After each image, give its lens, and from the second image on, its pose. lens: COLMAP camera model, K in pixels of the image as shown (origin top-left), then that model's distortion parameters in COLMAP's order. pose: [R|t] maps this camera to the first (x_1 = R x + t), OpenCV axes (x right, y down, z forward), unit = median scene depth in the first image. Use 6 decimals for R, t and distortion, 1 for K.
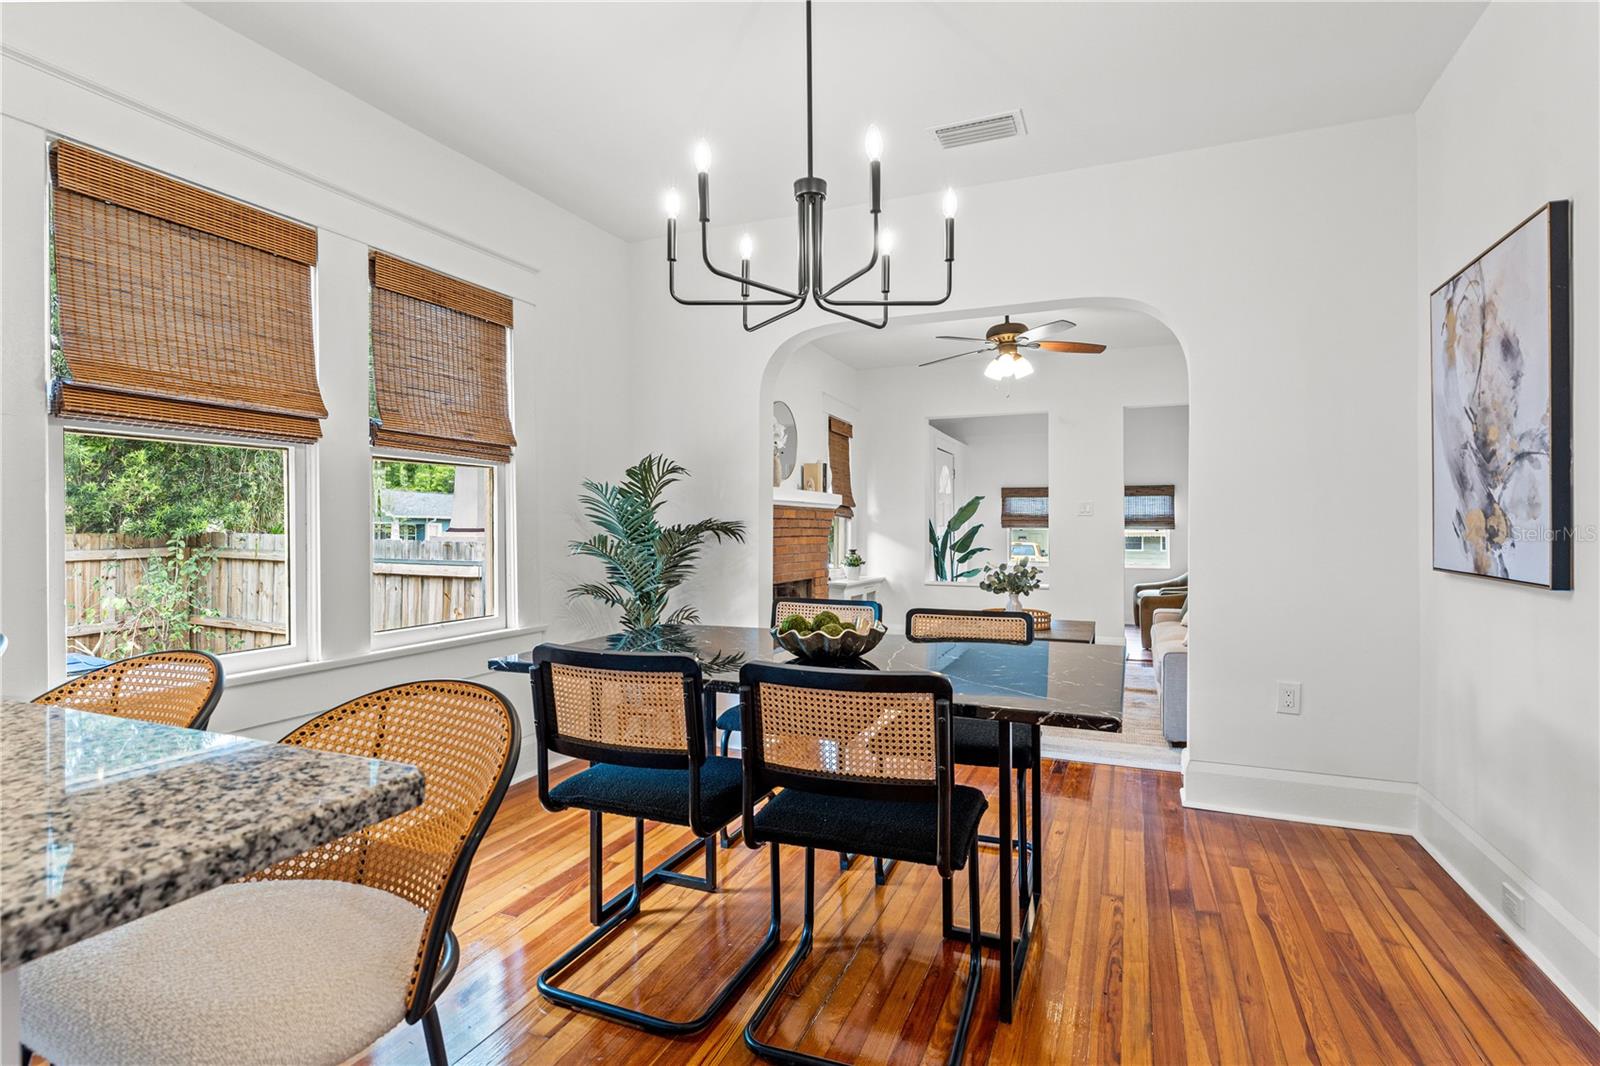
lens RADIAL K [[776.3, 0, 795.4], [0, 776.3, 531.1], [0, 0, 1]] dist [-0.003337, -0.000425]
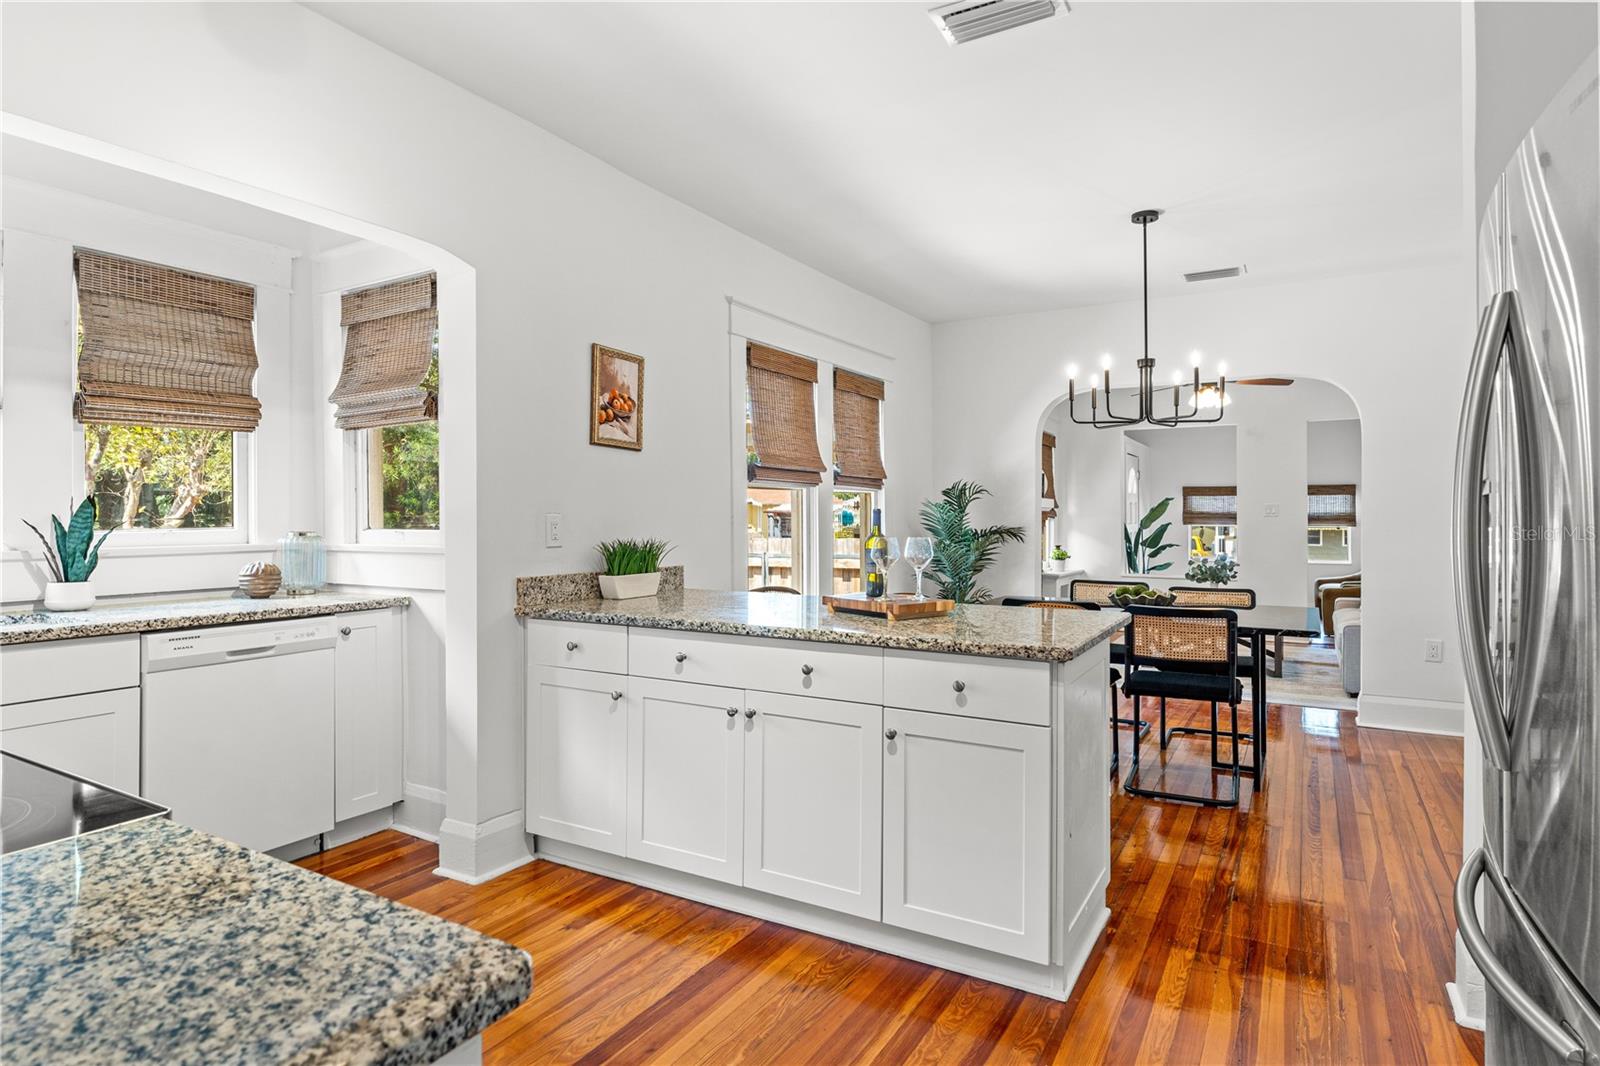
lens RADIAL K [[873.4, 0, 820.2], [0, 873.4, 511.9], [0, 0, 1]] dist [0.010839, -0.003175]
pose [[0.995131, -0.001767, -0.098543, -0.380486], [0.000716, 0.999942, -0.010705, -0.032196], [0.098556, 0.010583, 0.995075, -0.826006]]
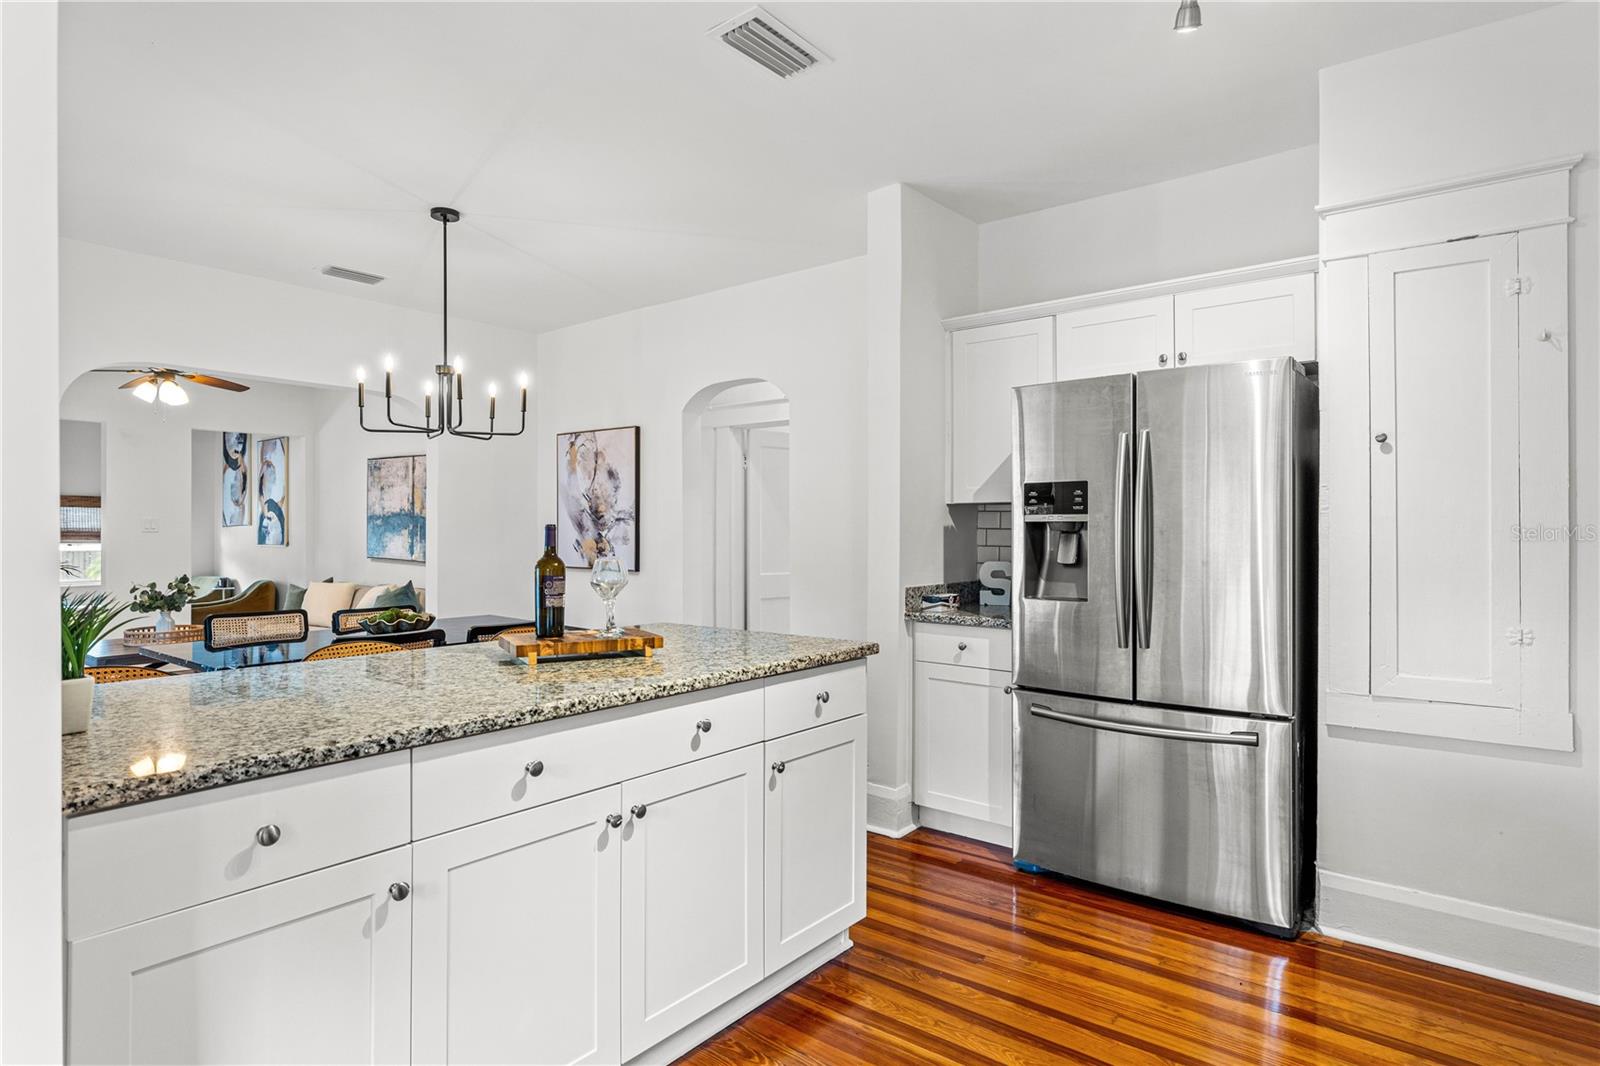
lens RADIAL K [[853.9, 0, 801.2], [0, 853.9, 518.4], [0, 0, 1]] dist [-0.005286, -0.001246]
pose [[0.256570, 0.013453, 0.966432, -1.127205], [0.005185, 0.999870, -0.015295, -0.038713], [-0.966512, 0.008935, 0.256467, -0.203662]]
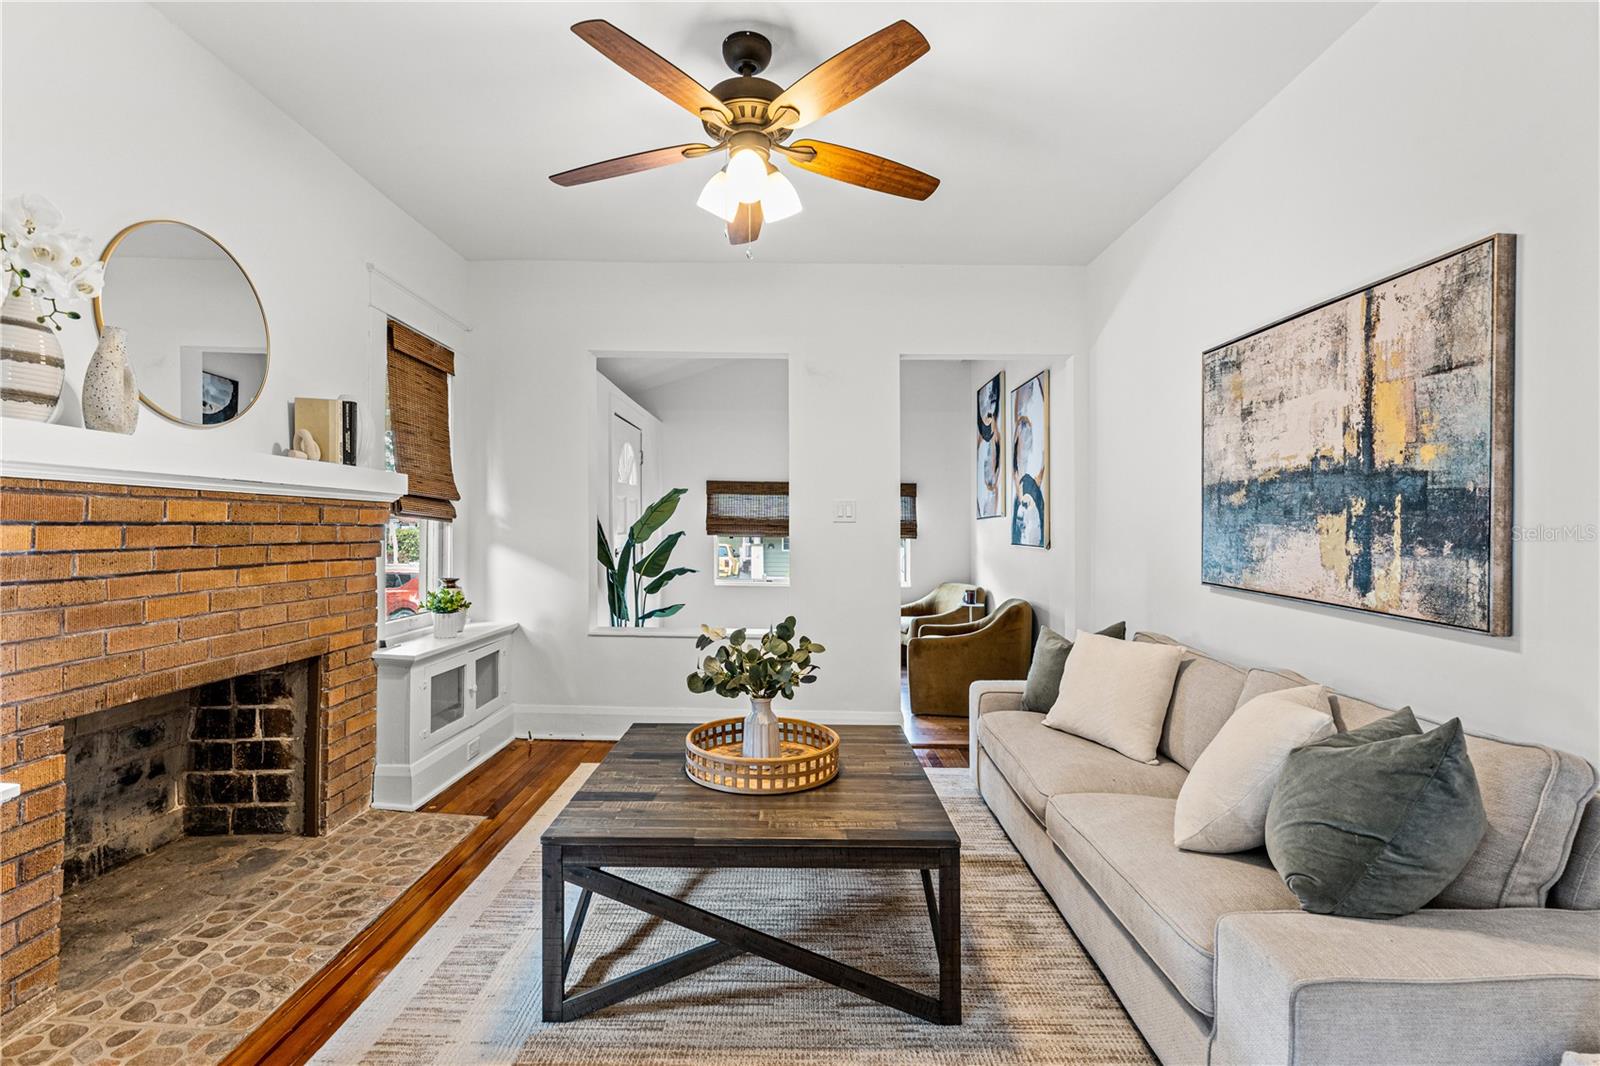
lens RADIAL K [[726.1, 0, 793.7], [0, 726.1, 541.5], [0, 0, 1]] dist [-0.006230, 0.000950]
pose [[0.921775, 0.001691, 0.387721, 0.254181], [-0.007768, 0.999870, 0.014107, -0.029344], [-0.387647, -0.016015, 0.921669, 1.140375]]
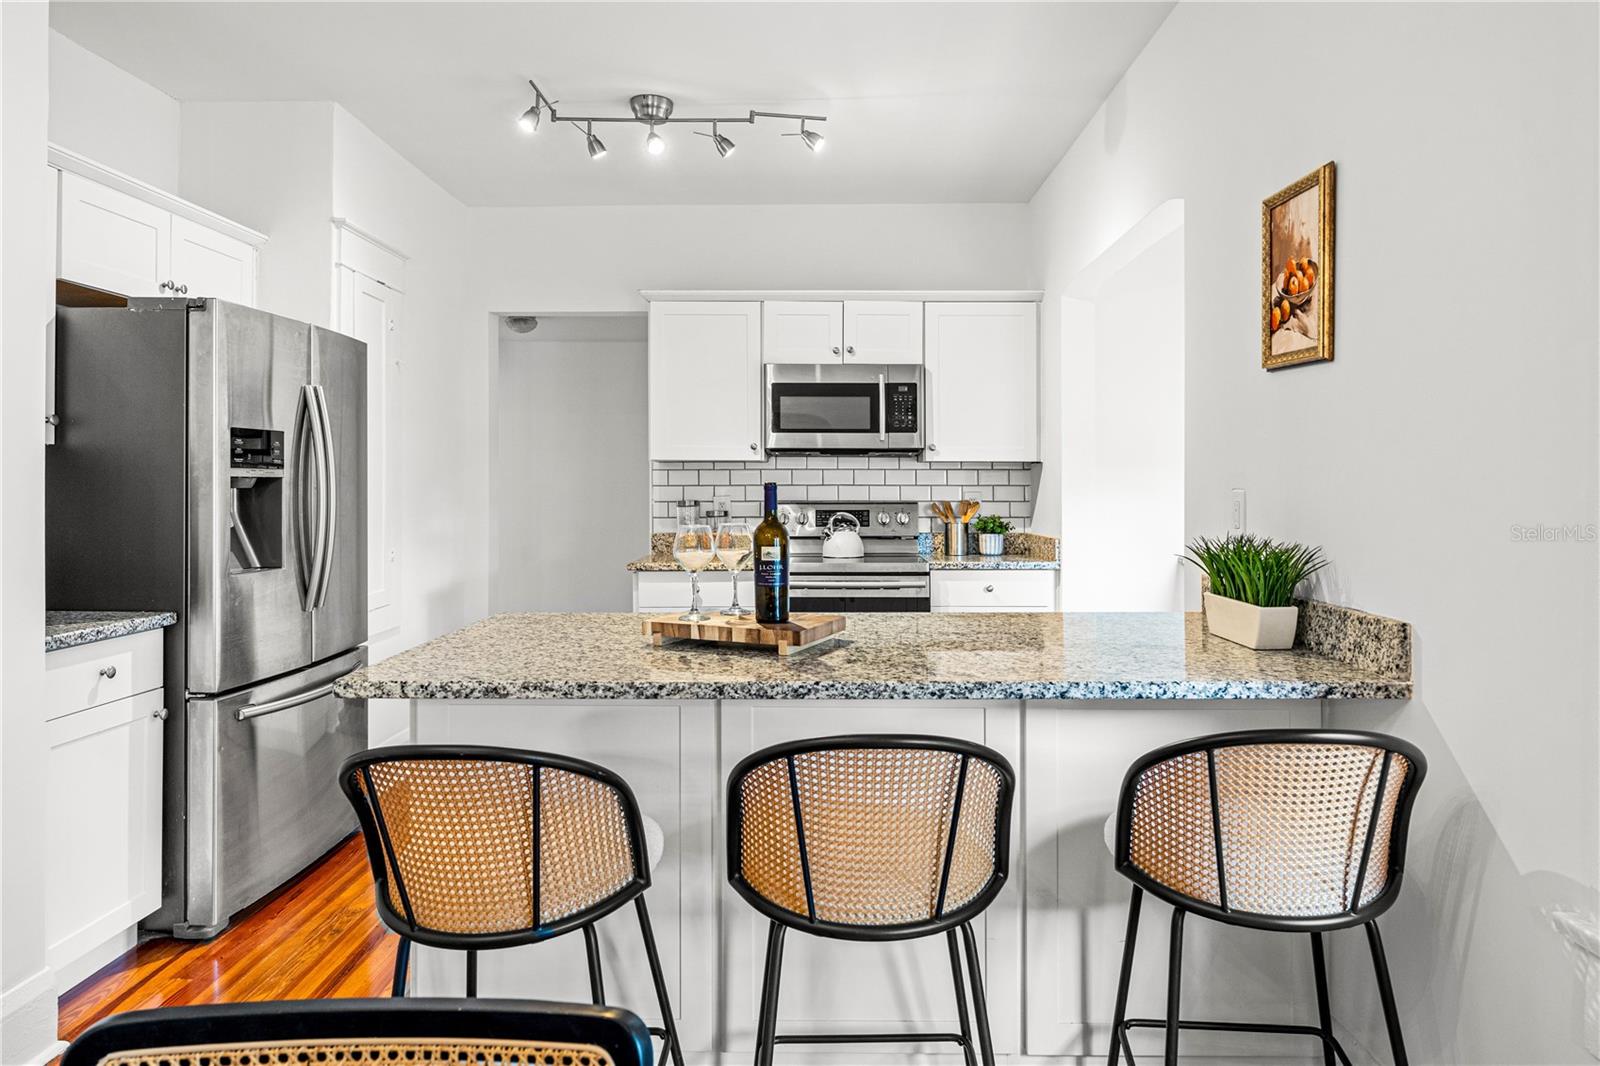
lens RADIAL K [[933.9, 0, 842.2], [0, 933.9, 444.4], [0, 0, 1]] dist [-0.022631, -0.000169]
pose [[-0.918454, -0.016063, -0.395202, -0.194038], [-0.002845, 0.999417, -0.034009, -0.052148], [0.395518, -0.030112, -0.917965, 0.890790]]
